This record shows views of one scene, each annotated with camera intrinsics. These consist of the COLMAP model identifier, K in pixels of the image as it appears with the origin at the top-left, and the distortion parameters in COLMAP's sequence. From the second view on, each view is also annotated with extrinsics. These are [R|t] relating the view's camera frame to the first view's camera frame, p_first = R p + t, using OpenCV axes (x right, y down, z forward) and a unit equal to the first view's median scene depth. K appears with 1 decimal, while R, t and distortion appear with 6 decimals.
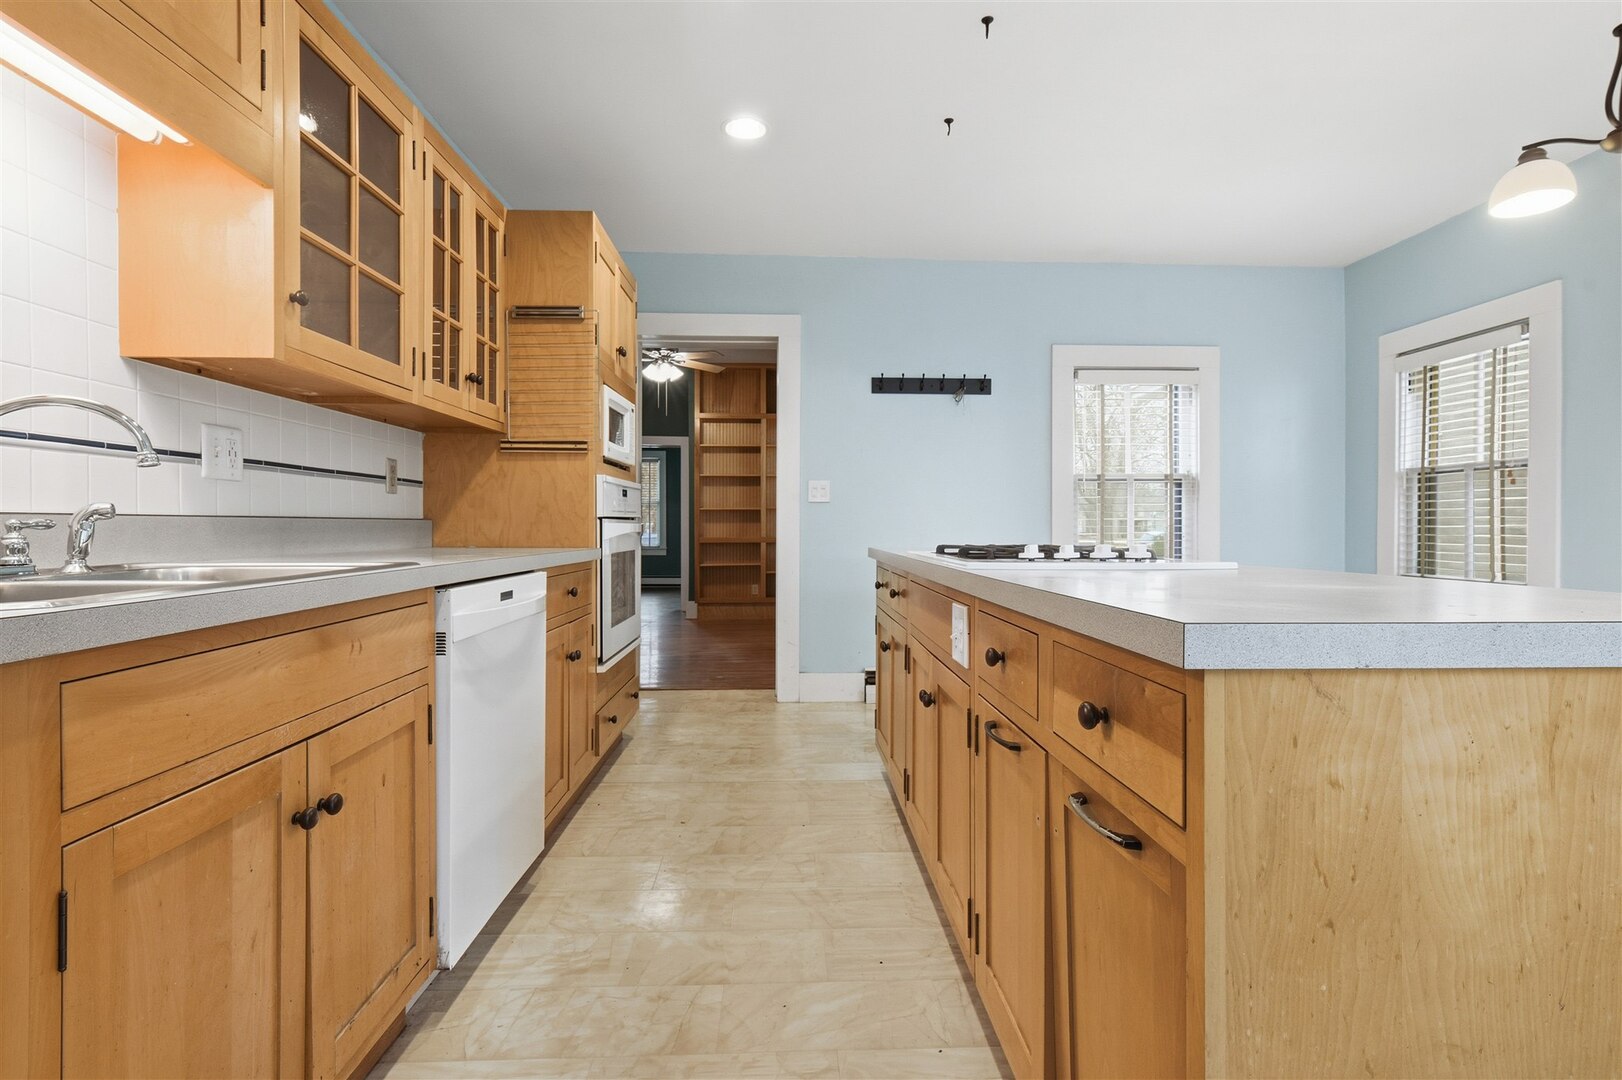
lens RADIAL K [[802.5, 0, 807.1], [0, 802.5, 530.6], [0, 0, 1]] dist [-0.000132, 0.004916]
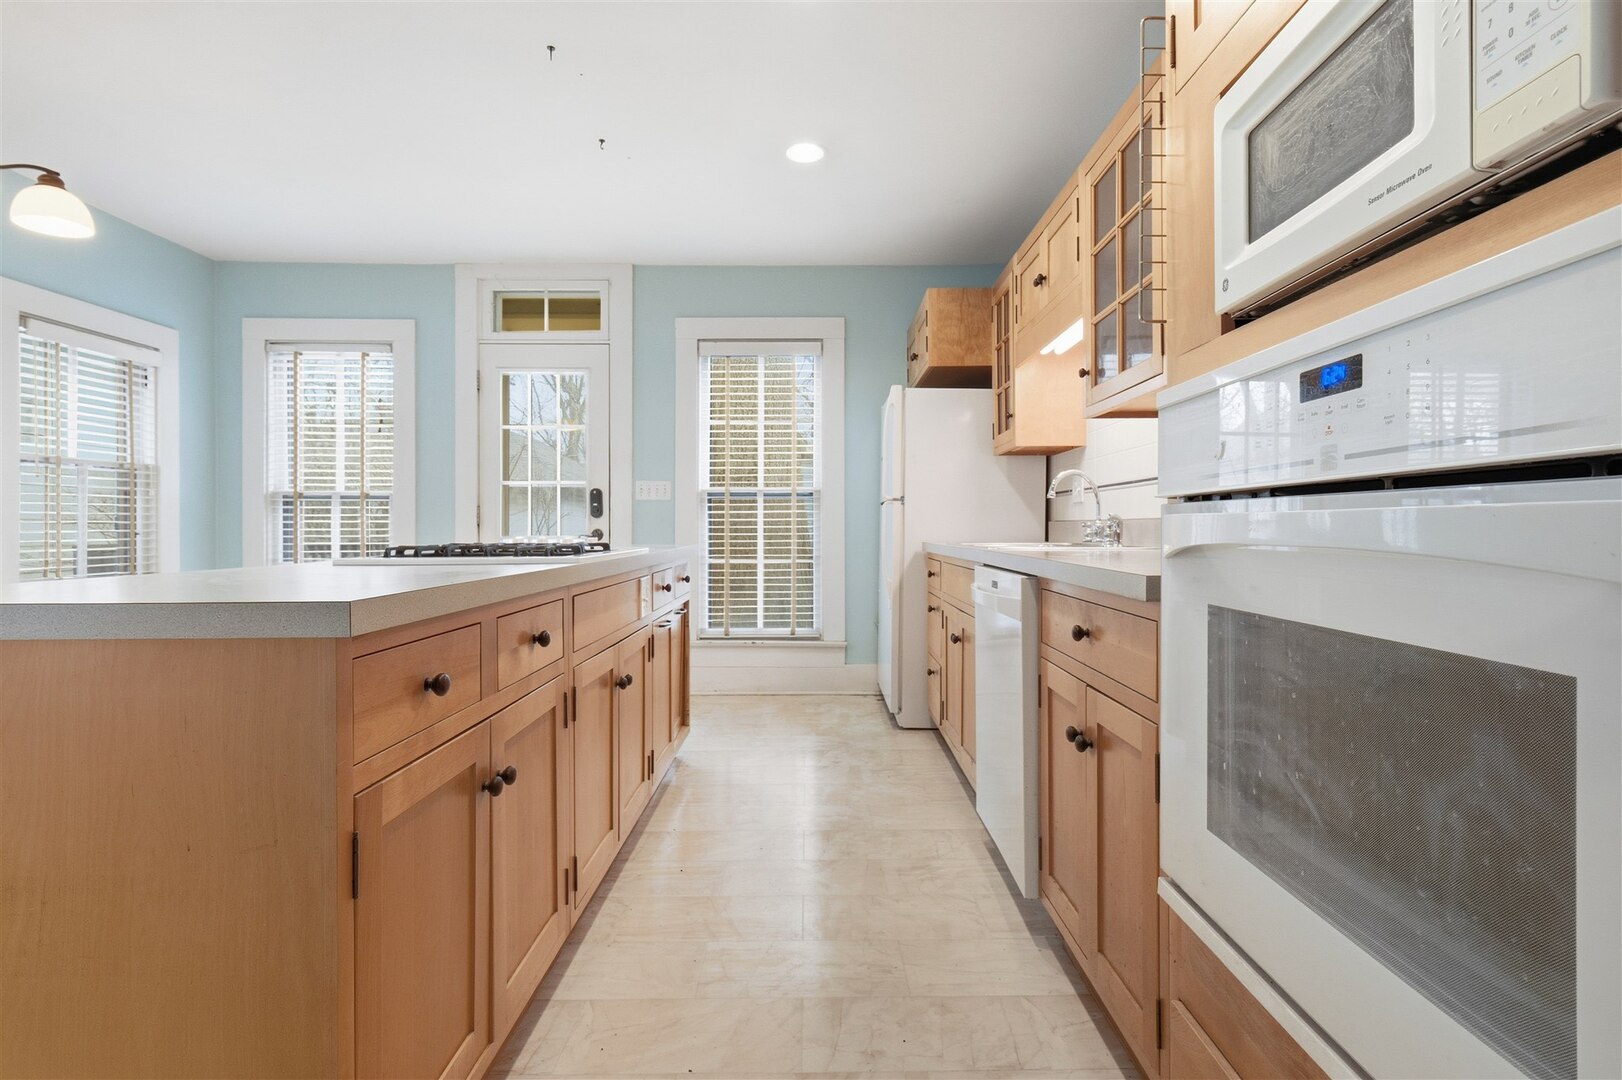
lens RADIAL K [[802.5, 0, 824.1], [0, 802.5, 528.0], [0, 0, 1]] dist [-0.000132, 0.004916]
pose [[-0.999821, 0.008533, 0.016909, -0.159074], [0.008660, 0.999935, 0.007437, -0.014606], [-0.016844, 0.007582, -0.999829, 2.279861]]
